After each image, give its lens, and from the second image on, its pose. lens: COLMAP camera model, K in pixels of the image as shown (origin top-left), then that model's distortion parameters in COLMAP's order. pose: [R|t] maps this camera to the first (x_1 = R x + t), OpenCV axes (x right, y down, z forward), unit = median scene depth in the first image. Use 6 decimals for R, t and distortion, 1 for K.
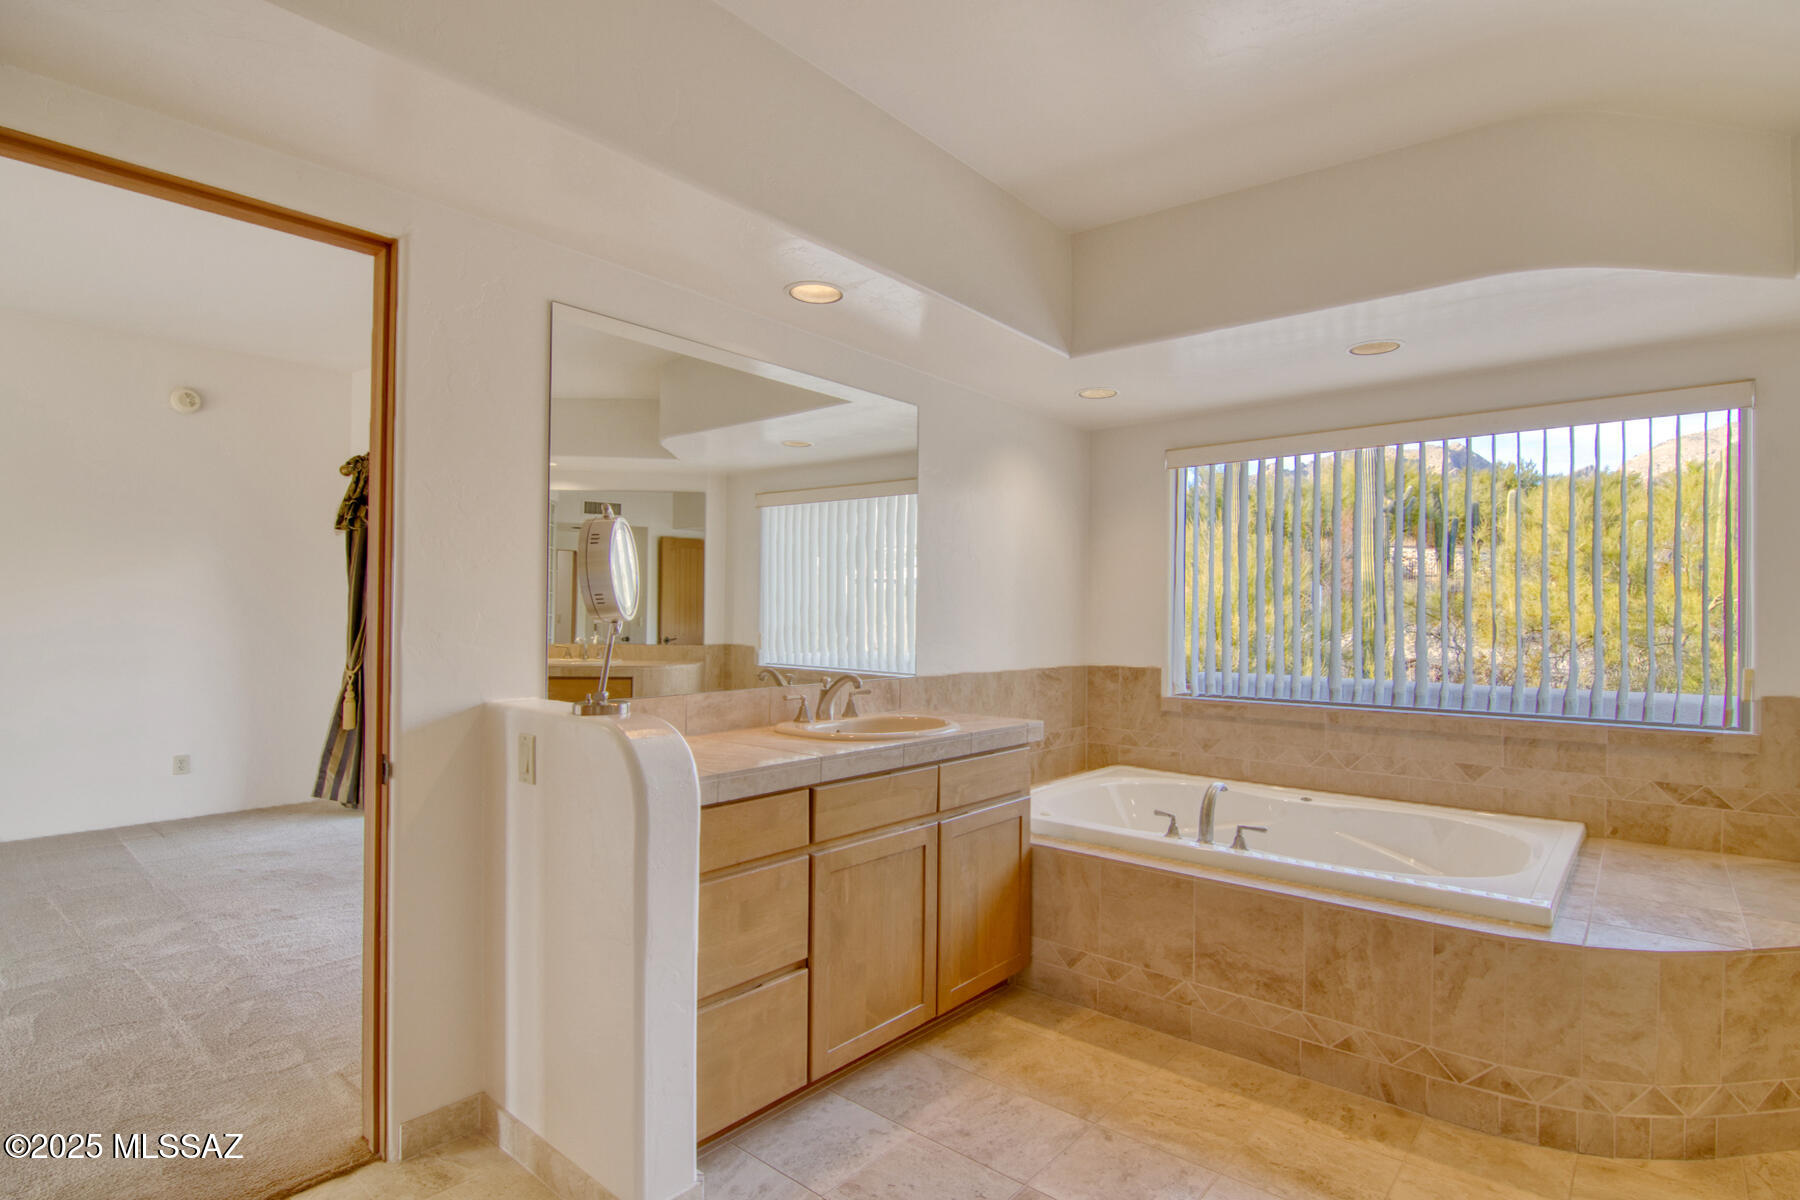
lens RADIAL K [[868.3, 0, 898.9], [0, 868.3, 602.5], [0, 0, 1]] dist [-0.014251, -0.007362]
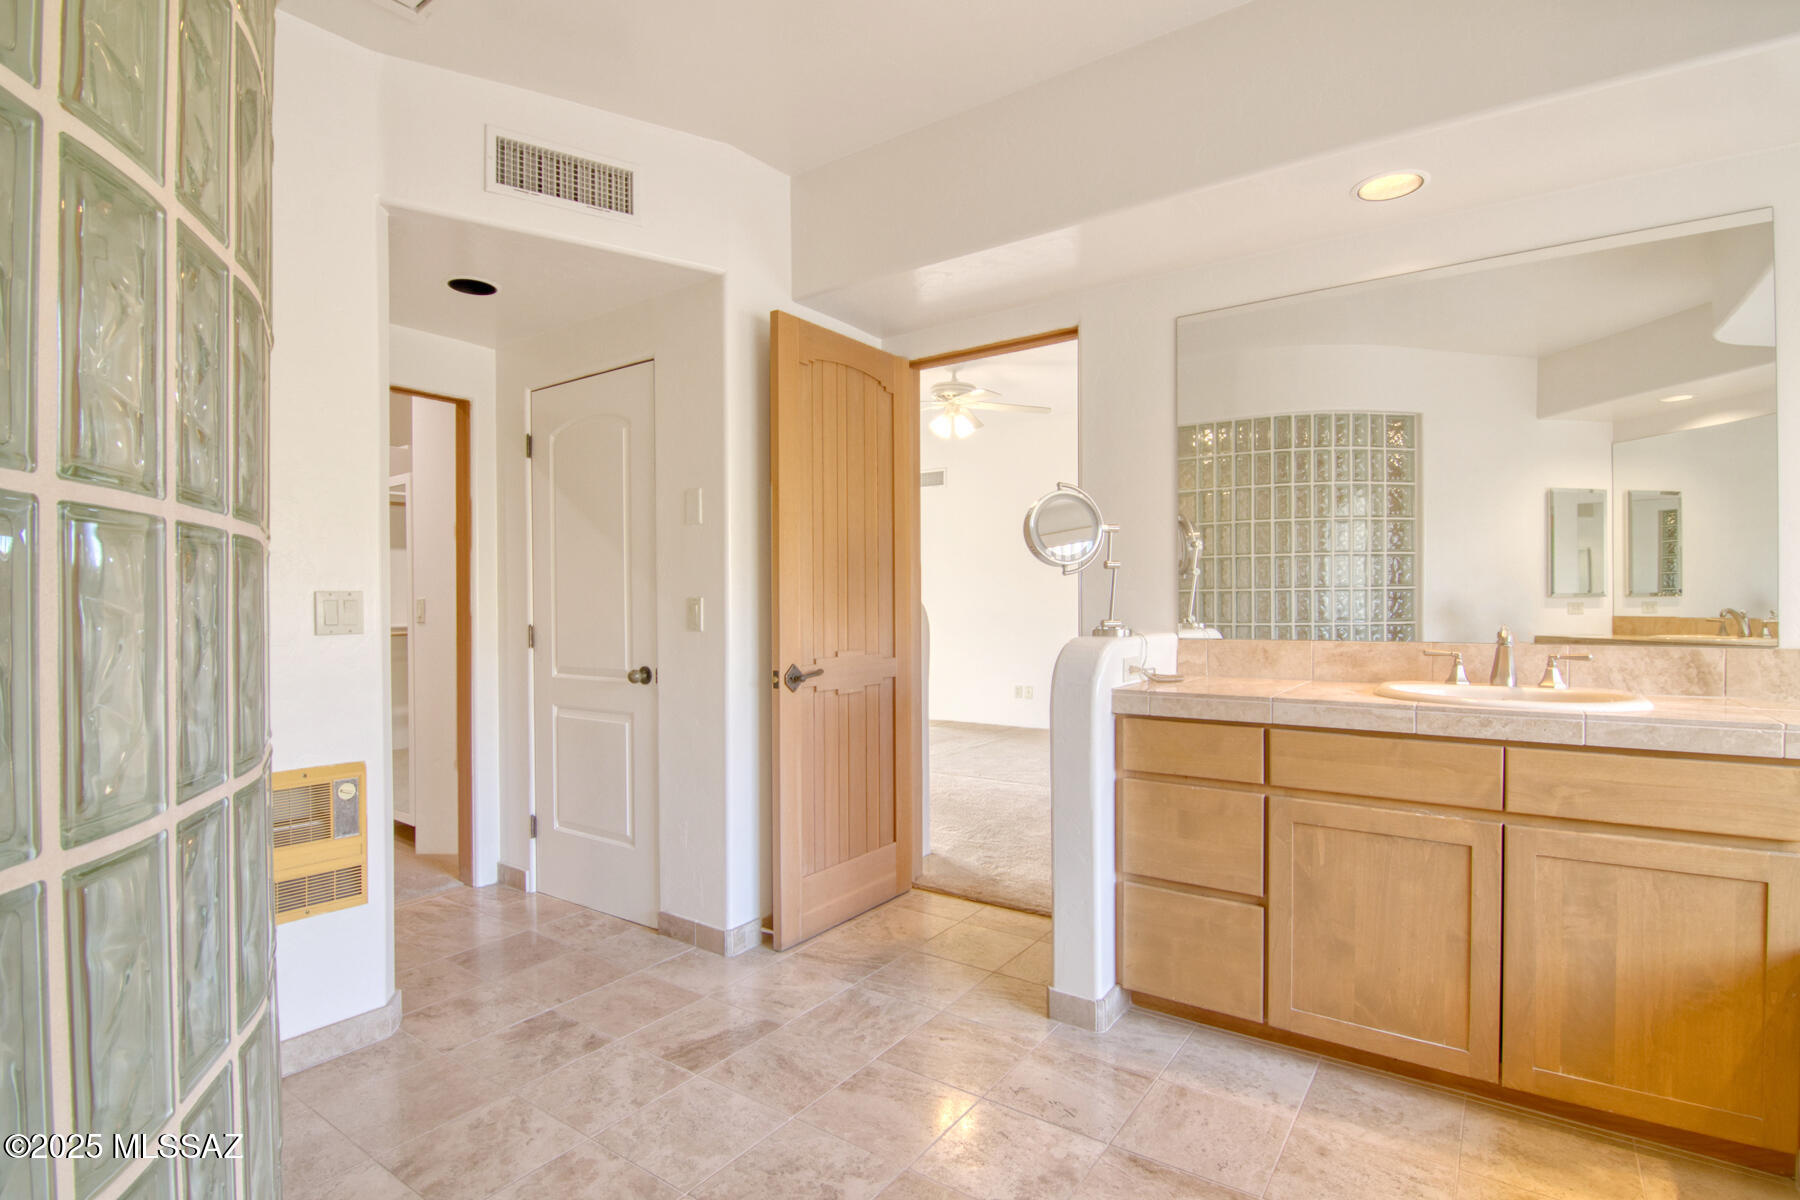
lens RADIAL K [[868.3, 0, 902.9], [0, 868.3, 614.4], [0, 0, 1]] dist [-0.014251, -0.007362]
pose [[0.098785, -0.005563, -0.995093, 0.799521], [0.011361, 0.999926, -0.004462, 0.080271], [0.995044, -0.010864, 0.098841, 0.467907]]
